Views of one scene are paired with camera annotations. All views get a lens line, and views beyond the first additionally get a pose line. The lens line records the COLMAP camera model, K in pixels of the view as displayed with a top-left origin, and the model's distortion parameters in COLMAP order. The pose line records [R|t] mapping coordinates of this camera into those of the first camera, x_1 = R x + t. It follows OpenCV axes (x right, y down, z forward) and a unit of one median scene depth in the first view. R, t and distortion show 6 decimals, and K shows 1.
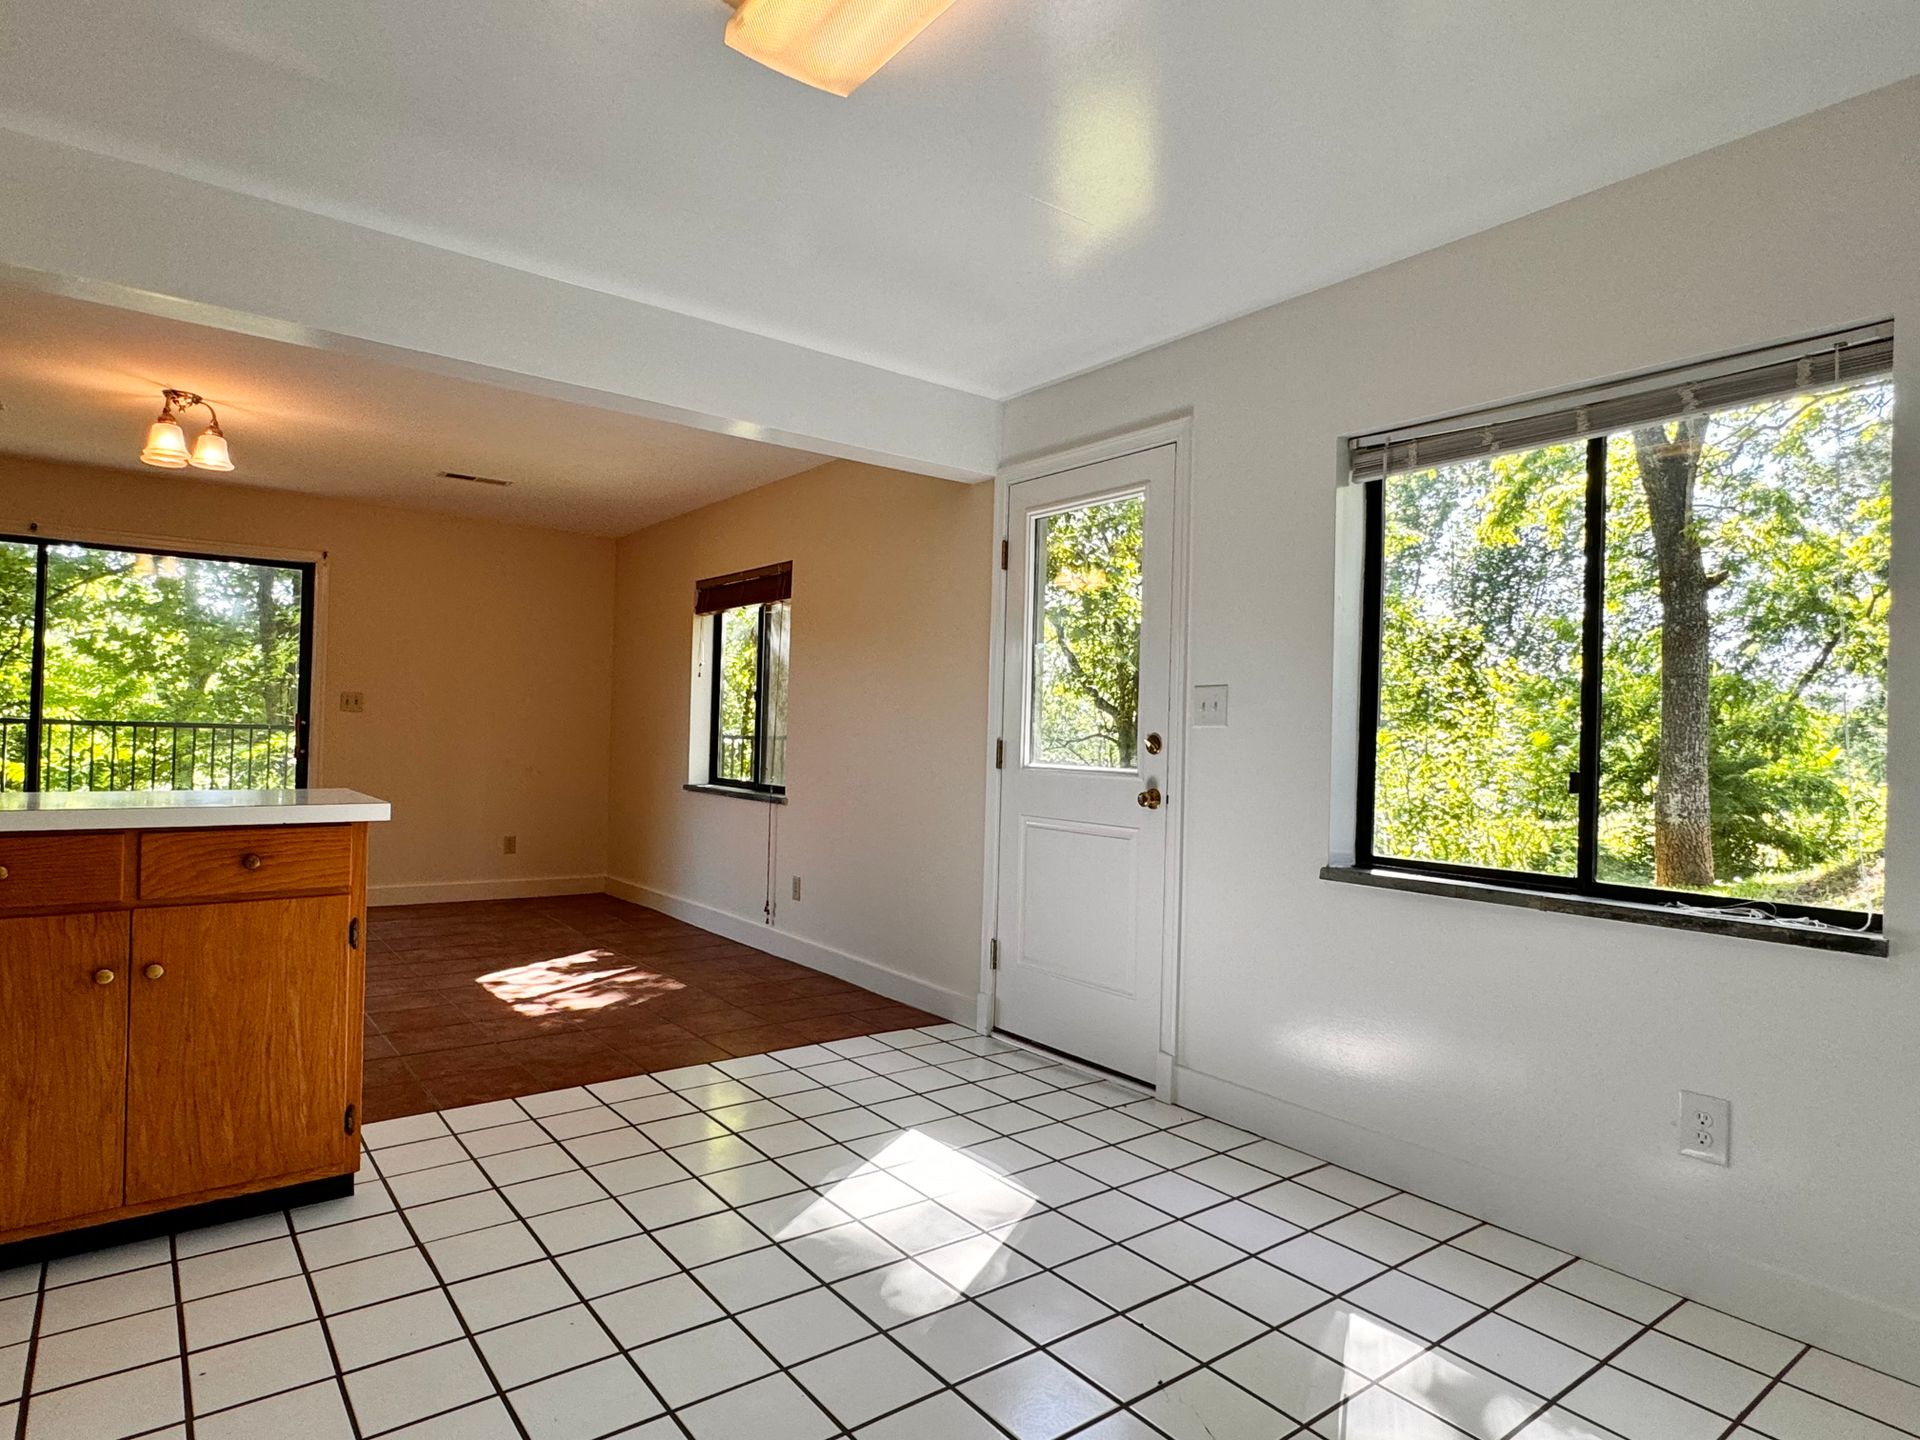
lens RADIAL K [[1075.2, 0, 954.7], [0, 1075.2, 728.4], [0, 0, 1]] dist [-0.003307, 0.001368]
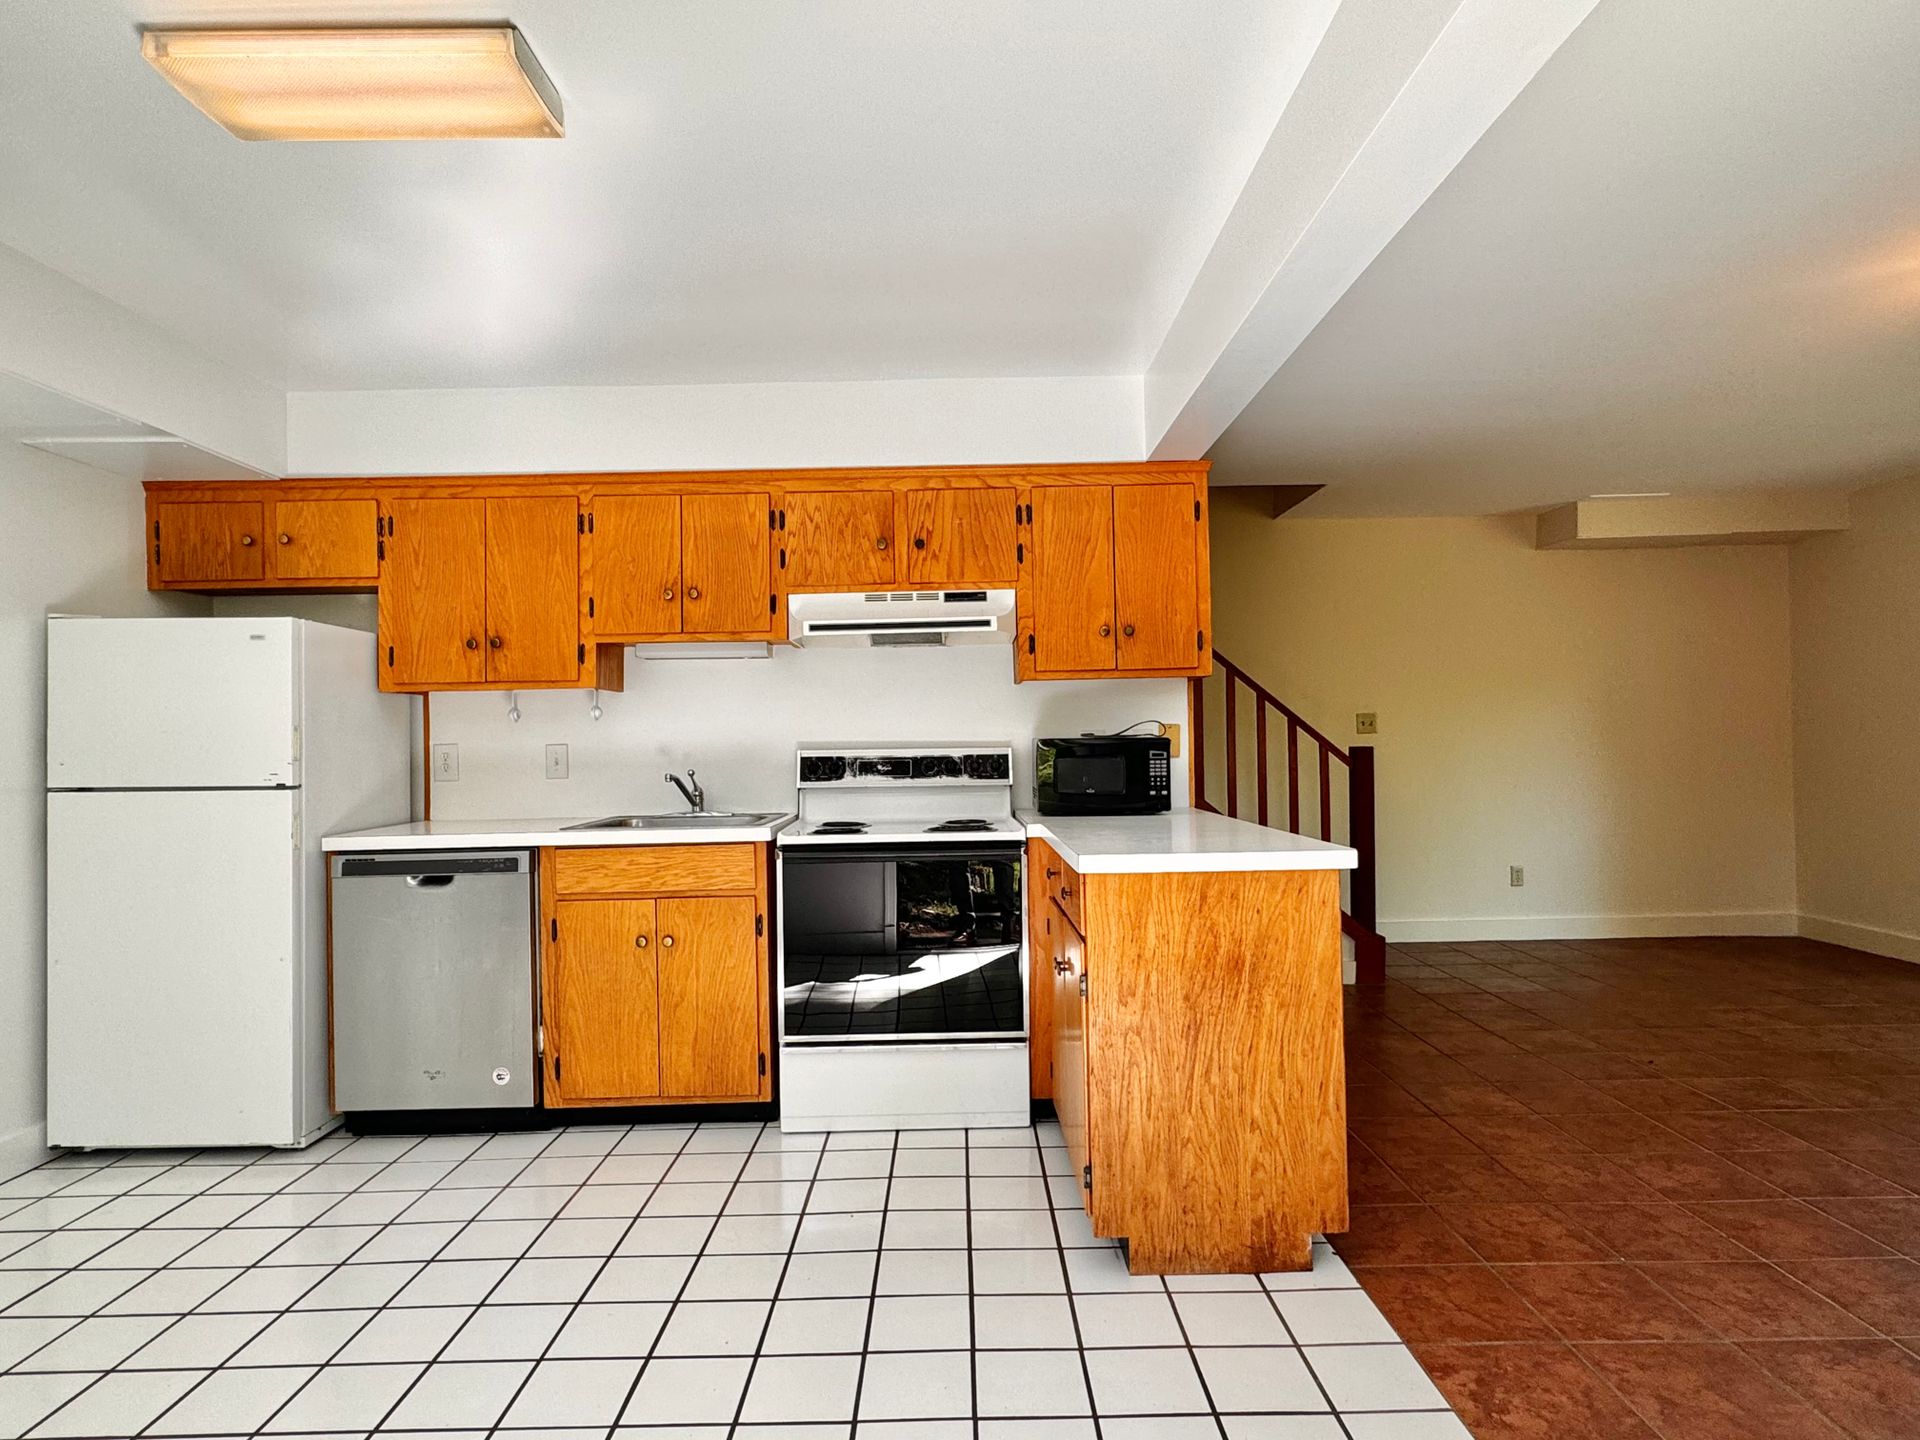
lens RADIAL K [[1075.2, 0, 953.6], [0, 1075.2, 725.7], [0, 0, 1]] dist [-0.003307, 0.001368]
pose [[-0.609829, -0.026750, -0.792081, 0.177944], [0.007503, 0.999191, -0.039521, -0.004610], [0.792497, -0.030045, -0.609135, 0.905623]]
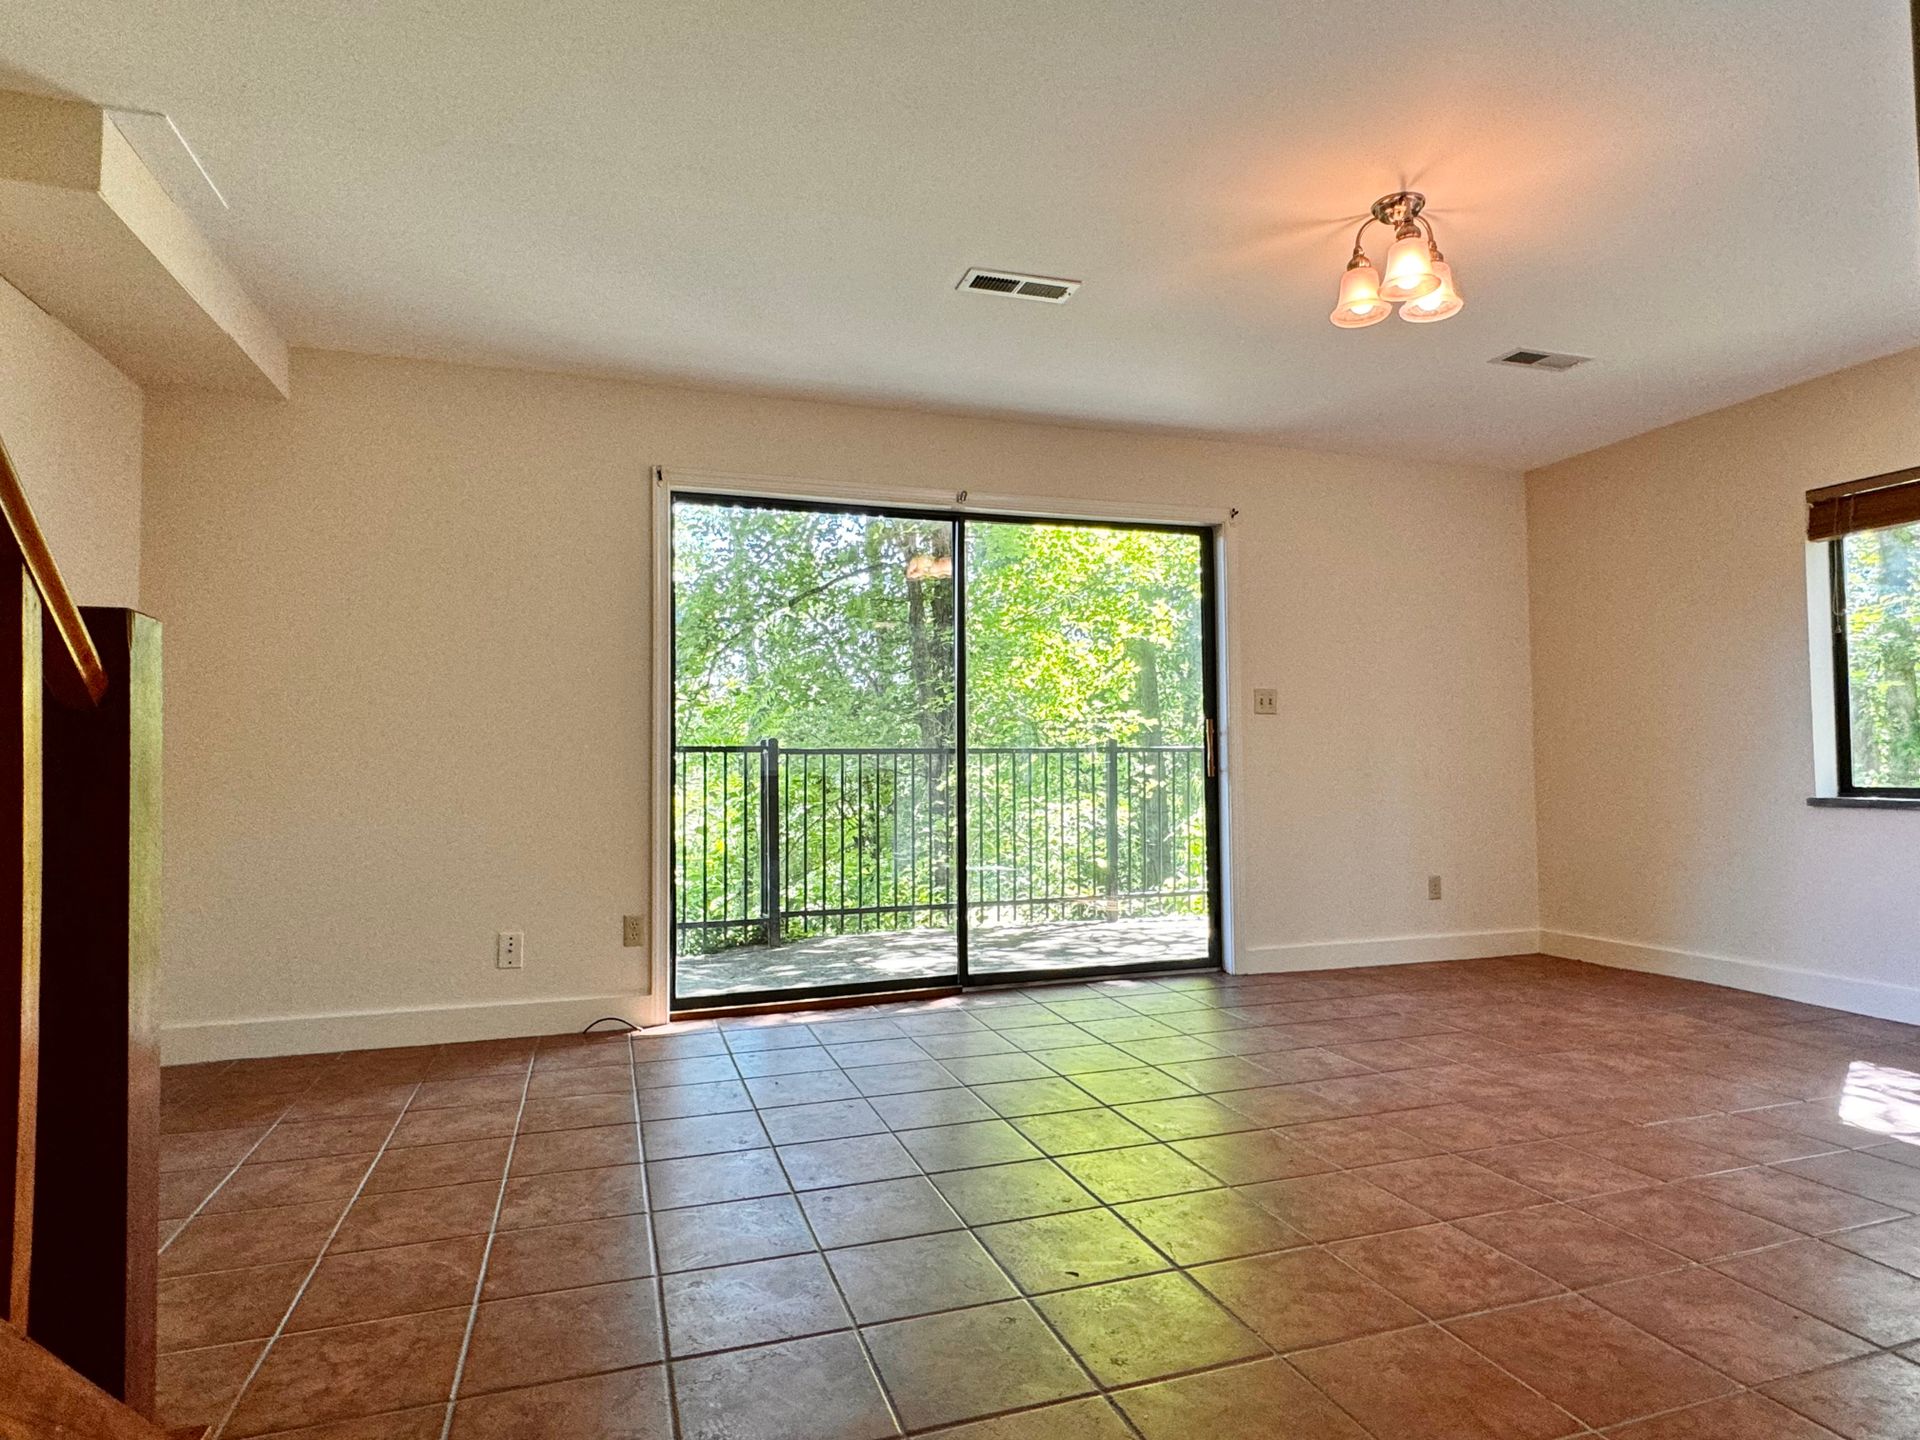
lens RADIAL K [[1075.2, 0, 955.0], [0, 1075.2, 725.8], [0, 0, 1]] dist [-0.003307, 0.001368]
pose [[0.943632, -0.047686, -0.327544, -0.817670], [0.037360, 0.998589, -0.037749, 0.020954], [0.328882, 0.023384, 0.944082, 0.320044]]
